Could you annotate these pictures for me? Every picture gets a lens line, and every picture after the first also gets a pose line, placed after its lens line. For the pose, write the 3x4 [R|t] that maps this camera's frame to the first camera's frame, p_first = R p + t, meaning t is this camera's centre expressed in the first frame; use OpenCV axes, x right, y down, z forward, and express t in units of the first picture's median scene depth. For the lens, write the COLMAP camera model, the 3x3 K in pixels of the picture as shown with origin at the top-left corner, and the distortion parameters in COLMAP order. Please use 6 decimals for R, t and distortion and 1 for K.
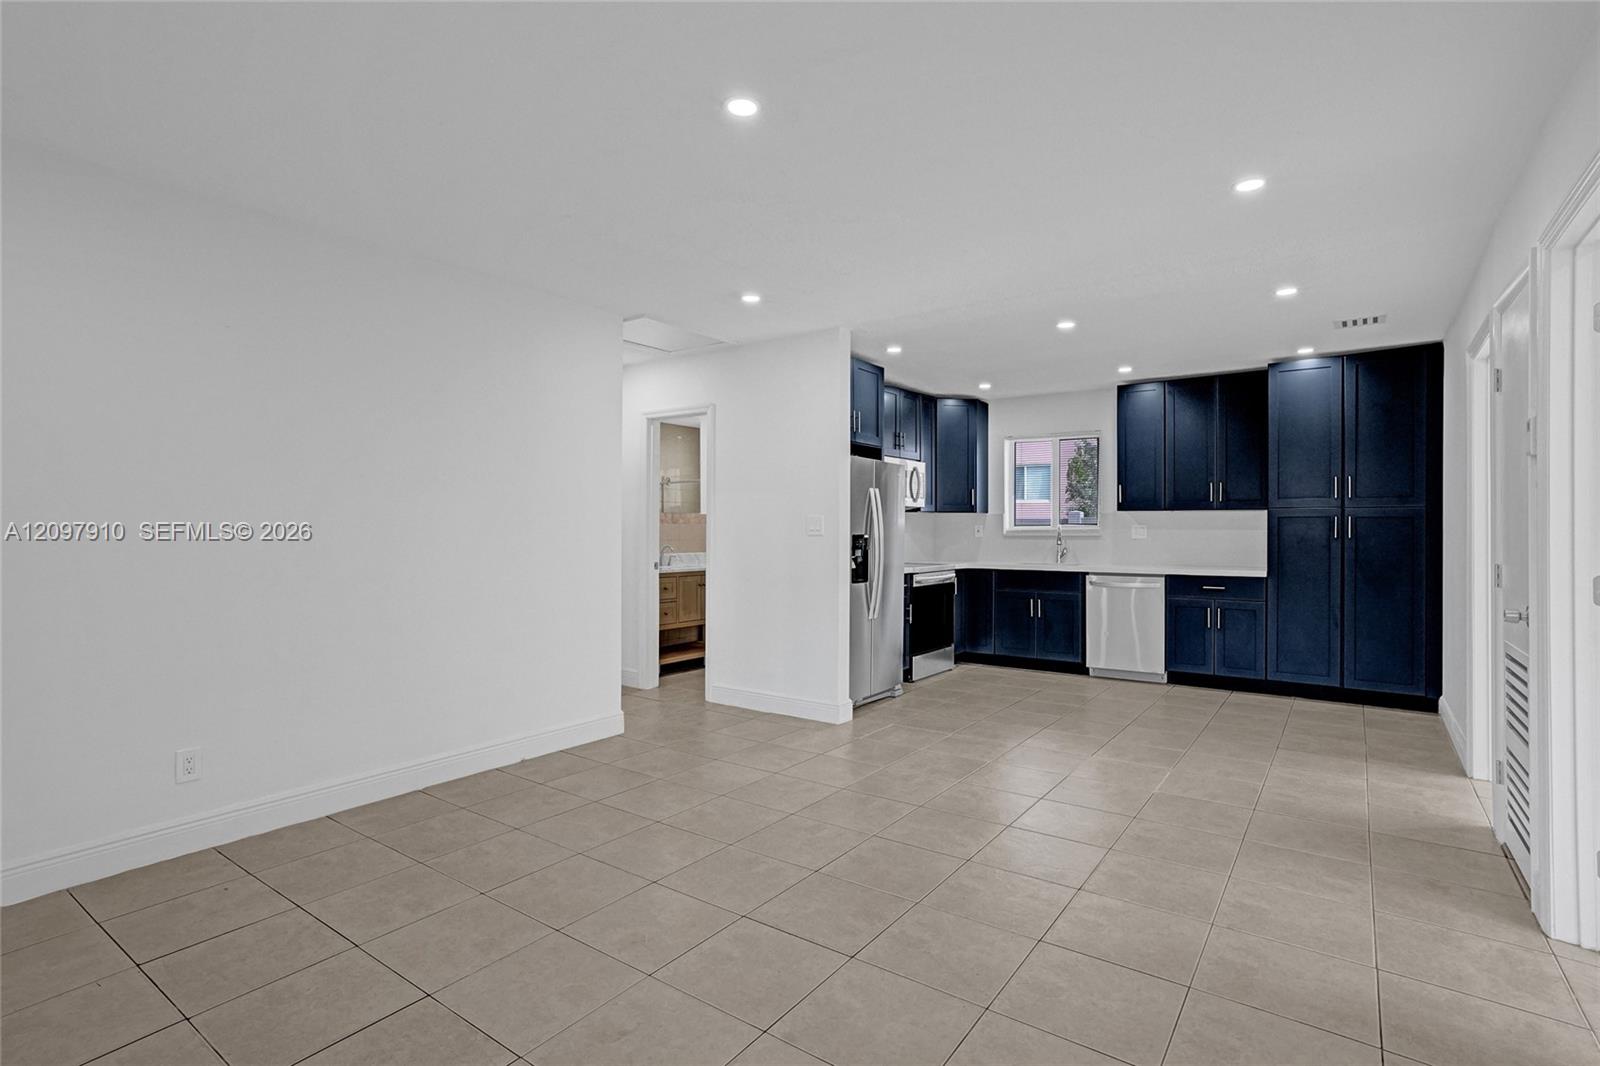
lens RADIAL K [[766.4, 0, 801.2], [0, 766.4, 531.0], [0, 0, 1]] dist [-0.016873, 0.001146]
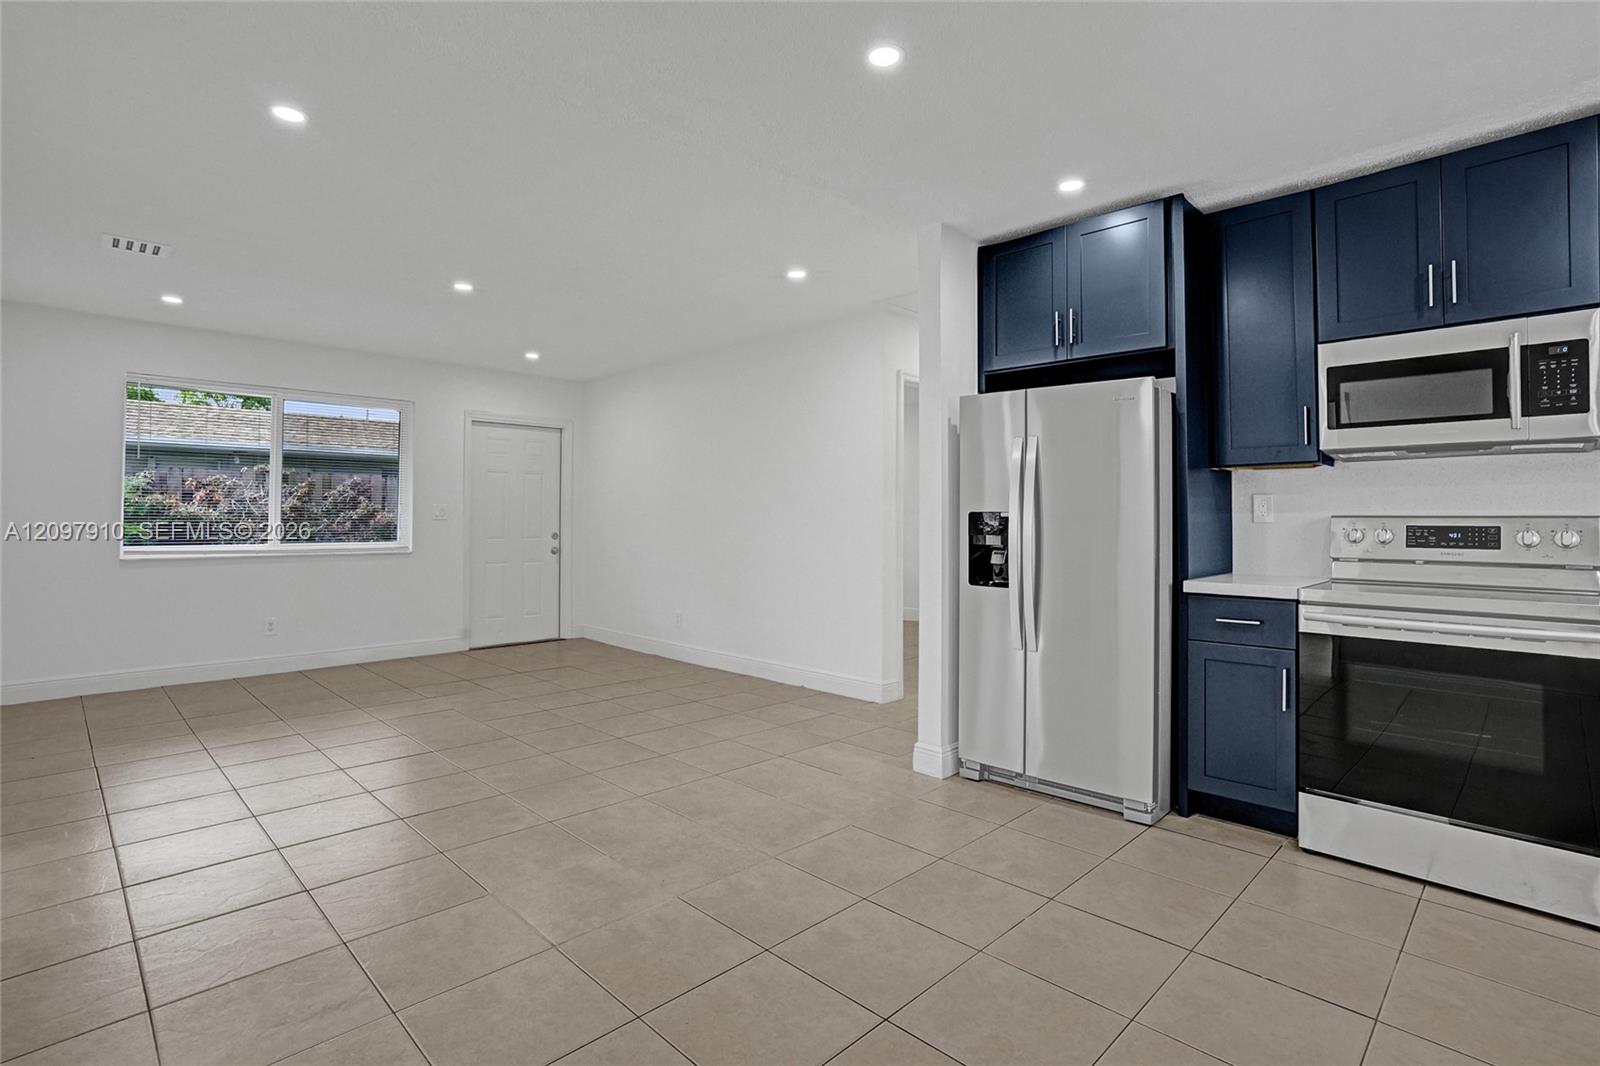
lens RADIAL K [[766.4, 0, 815.9], [0, 766.4, 513.0], [0, 0, 1]] dist [-0.016873, 0.001146]
pose [[-0.132012, -0.014037, -0.991149, 0.607541], [-0.008912, 0.999876, -0.012974, 0.012608], [0.991208, 0.007120, -0.132121, 0.771383]]
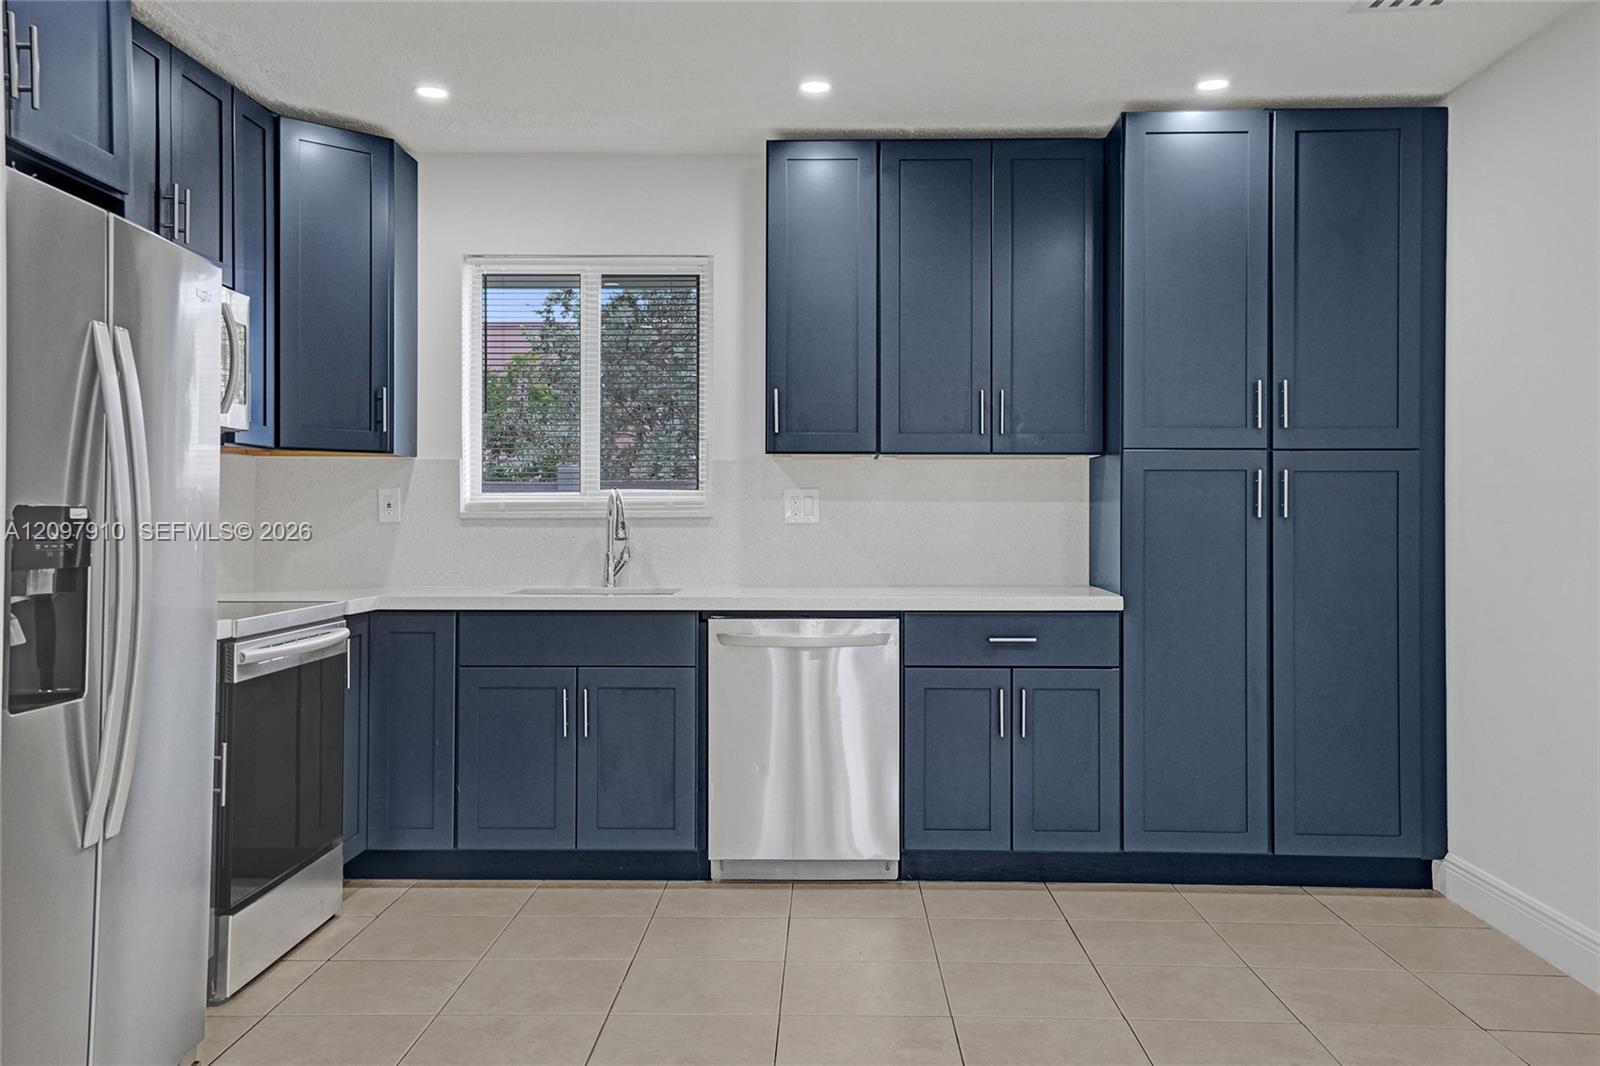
lens RADIAL K [[1399.6, 0, 795.6], [0, 1399.6, 517.9], [0, 0, 1]] dist [0.060167, -0.002474]
pose [[0.828247, -0.000944, 0.560363, 0.017350], [0.001393, 0.999999, -0.000375, 0.007703], [-0.560362, 0.001091, 0.828247, 0.404872]]
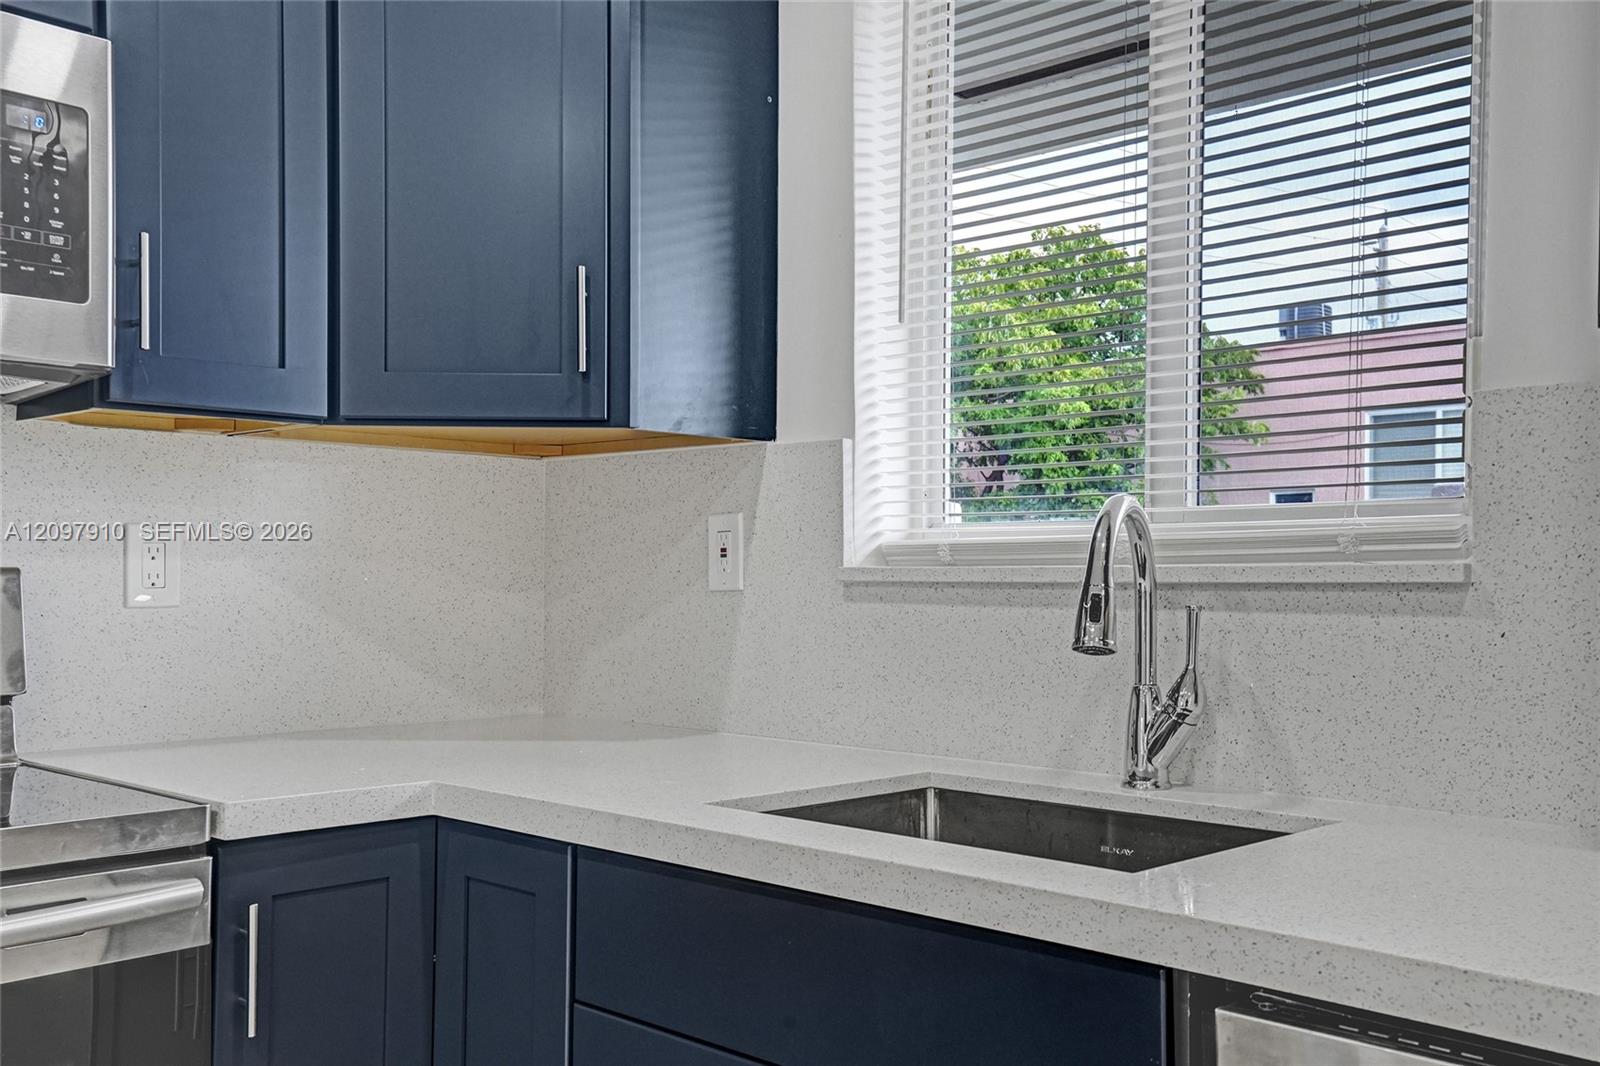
lens RADIAL K [[1536.1, 0, 795.1], [0, 1536.1, 544.6], [0, 0, 1]] dist [0.109630, 0.000000]
pose [[0.989195, 0.001327, -0.146599, 0.360465], [-0.004523, 0.999759, -0.021474, 0.006510], [0.146535, 0.021905, 0.988963, 0.825109]]
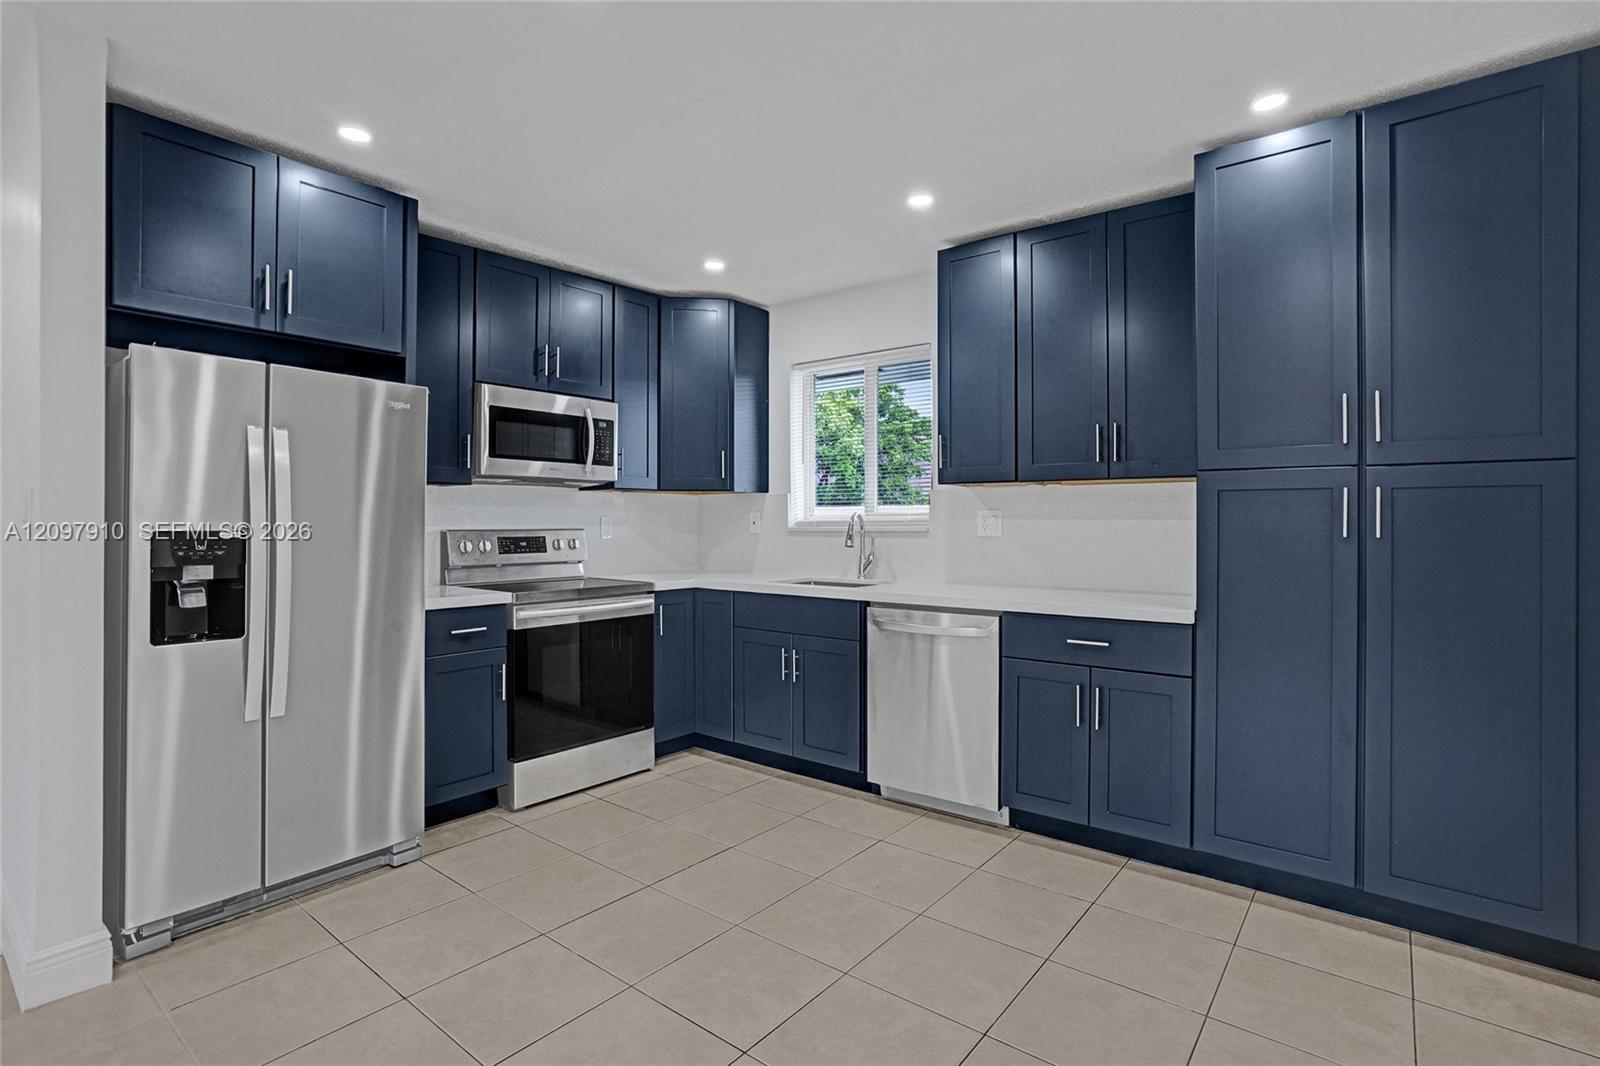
lens RADIAL K [[766.4, 0, 800.6], [0, 766.4, 520.2], [0, 0, 1]] dist [-0.016873, 0.001146]
pose [[0.998852, -0.000958, -0.047887, 0.362850], [0.000714, 0.999987, -0.005121, 0.001115], [0.047892, 0.005081, 0.998840, 0.485369]]
